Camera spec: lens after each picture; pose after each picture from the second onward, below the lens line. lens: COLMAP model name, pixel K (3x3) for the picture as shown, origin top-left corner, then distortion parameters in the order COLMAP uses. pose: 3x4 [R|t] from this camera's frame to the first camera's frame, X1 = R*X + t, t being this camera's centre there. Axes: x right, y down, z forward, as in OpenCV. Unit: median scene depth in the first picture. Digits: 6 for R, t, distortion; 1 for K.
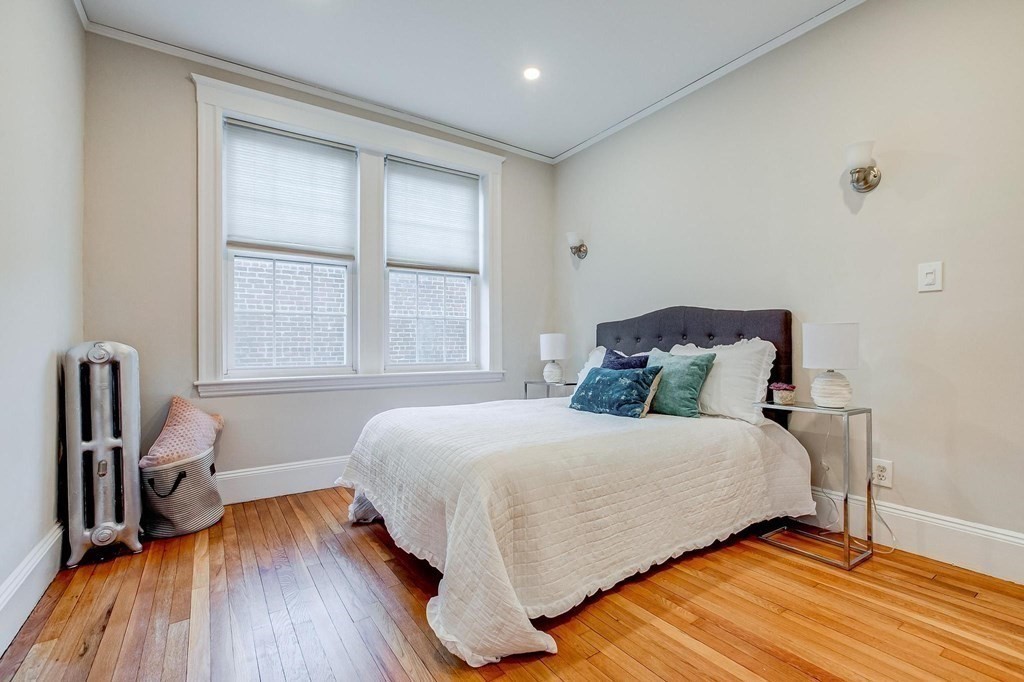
lens RADIAL K [[462.4, 0, 511.8], [0, 462.4, 346.3], [0, 0, 1]] dist [-0.018719, 0.012348]
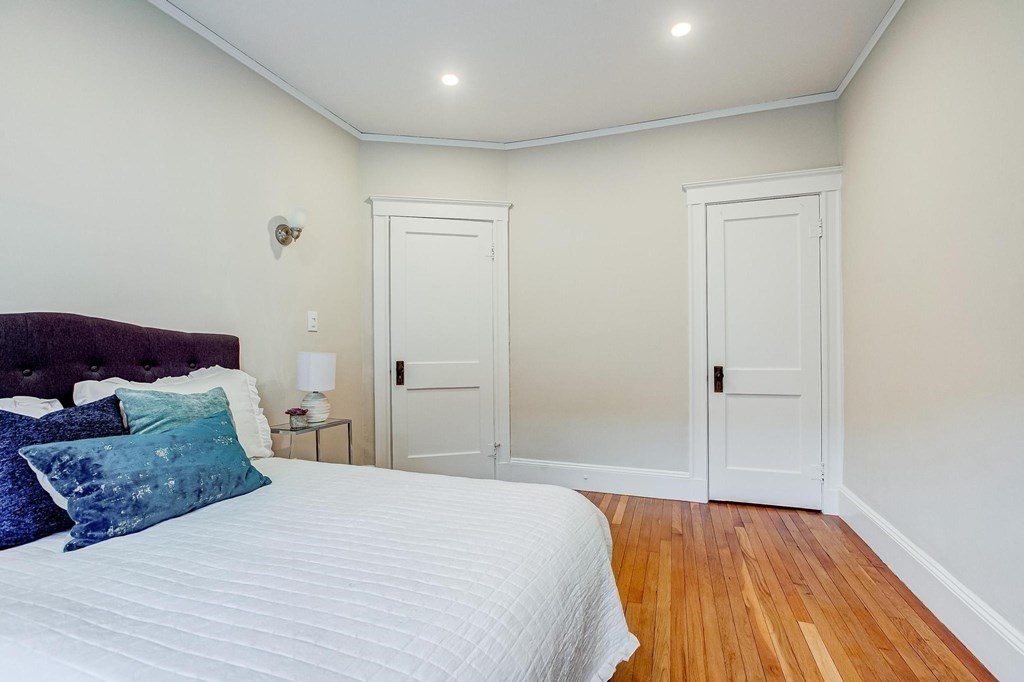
lens RADIAL K [[462.4, 0, 510.6], [0, 462.4, 342.7], [0, 0, 1]] dist [-0.018719, 0.012348]
pose [[-0.603815, 0.016483, 0.796954, -0.557250], [0.007825, 0.999861, -0.014751, -0.050915], [-0.797086, -0.002670, -0.603860, 1.227497]]
